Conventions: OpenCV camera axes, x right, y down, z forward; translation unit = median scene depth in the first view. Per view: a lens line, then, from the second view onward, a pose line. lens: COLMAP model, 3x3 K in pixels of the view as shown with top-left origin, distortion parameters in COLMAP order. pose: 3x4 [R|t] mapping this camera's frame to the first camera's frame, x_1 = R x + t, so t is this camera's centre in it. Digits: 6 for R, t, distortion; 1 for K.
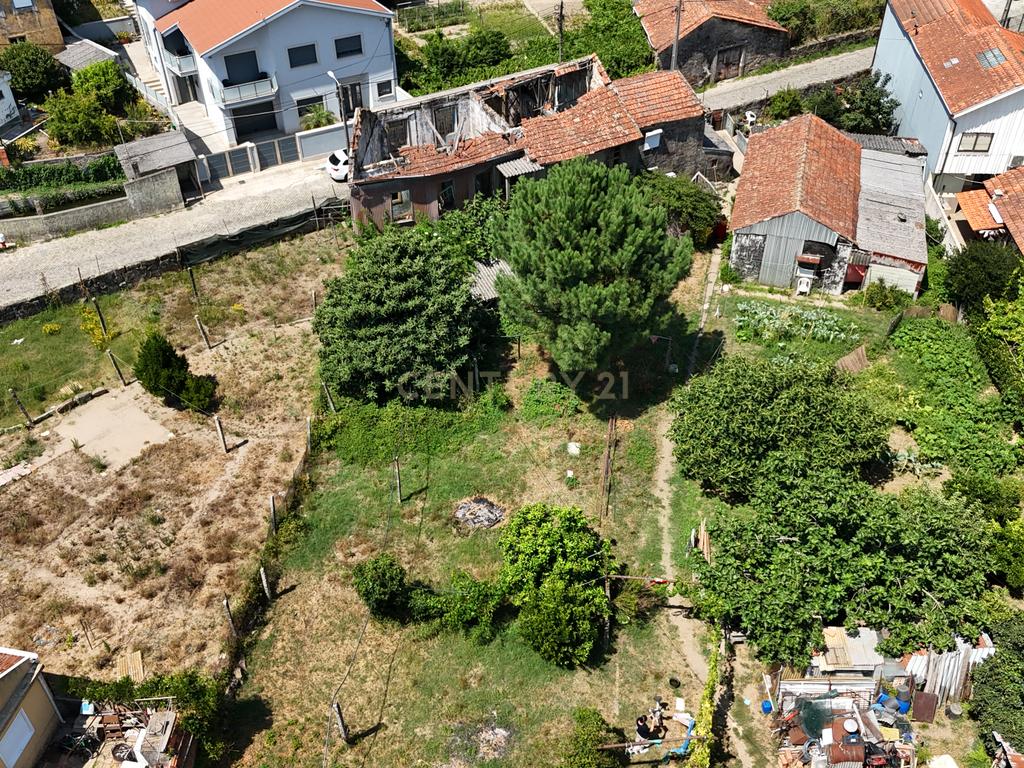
lens RADIAL K [[998.6, 0, 511.9], [0, 998.6, 388.8], [0, 0, 1]] dist [0.100134, -0.185460]
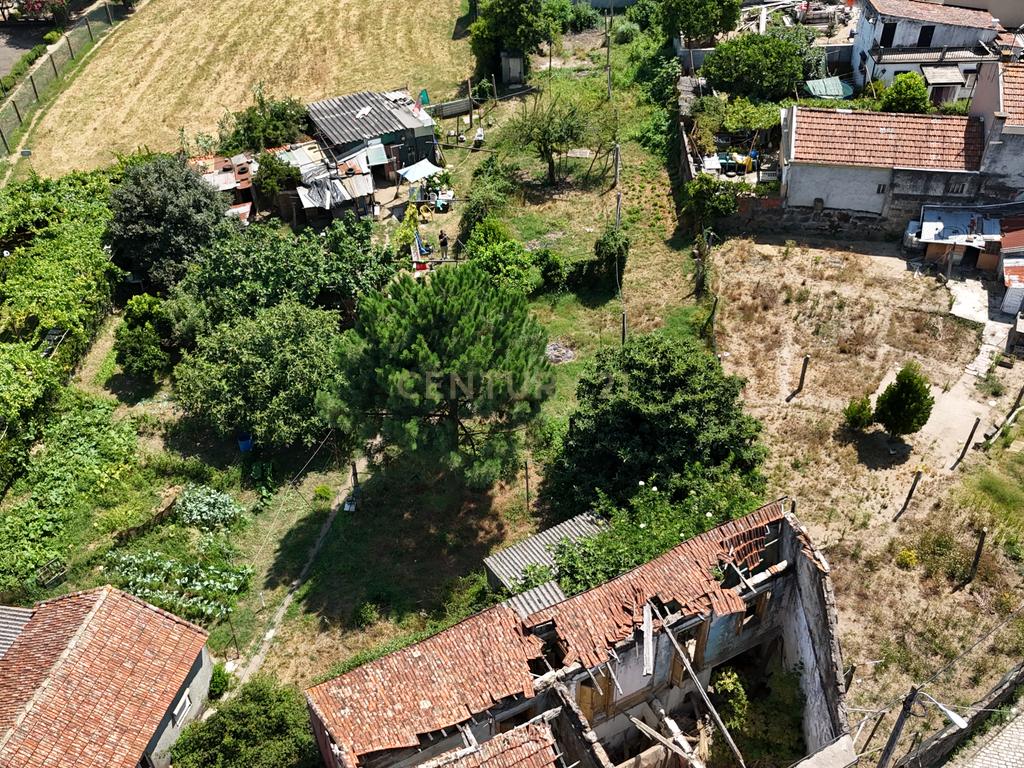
lens RADIAL K [[1003.3, 0, 512.9], [0, 1003.3, 385.2], [0, 0, 1]] dist [0.082266, -0.121380]
pose [[-0.999066, 0.043001, 0.004226, 0.010623], [0.010864, 0.155327, 0.987803, -0.824174], [0.041820, 0.986927, -0.155649, 0.956128]]
